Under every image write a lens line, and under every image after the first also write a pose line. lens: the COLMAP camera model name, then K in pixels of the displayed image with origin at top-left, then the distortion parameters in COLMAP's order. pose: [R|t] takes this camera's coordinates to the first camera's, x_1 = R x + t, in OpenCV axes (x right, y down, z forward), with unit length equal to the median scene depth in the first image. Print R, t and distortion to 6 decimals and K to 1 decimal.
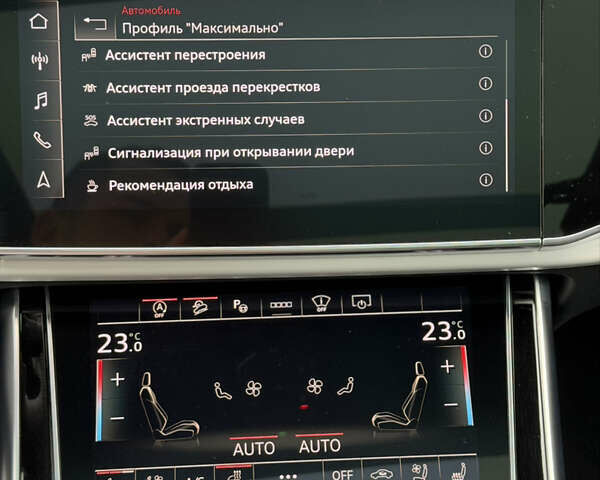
lens RADIAL K [[1164.2, 0, 300.0], [0, 1164.2, 240.0], [0, 0, 1]] dist [0.078501, 0.165937]
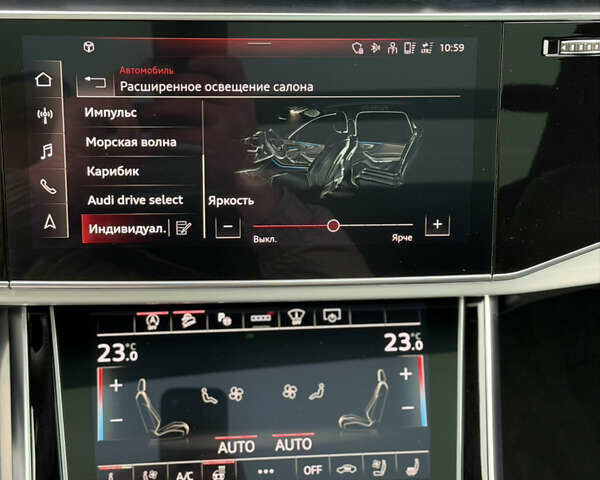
lens RADIAL K [[1164.2, 0, 300.0], [0, 1164.2, 240.0], [0, 0, 1]] dist [0.078501, 0.165937]
pose [[0.999224, 0.011440, 0.037686, -0.022106], [-0.017459, 0.986391, 0.163490, -0.208413], [-0.035303, -0.164021, 0.985825, -0.101458]]
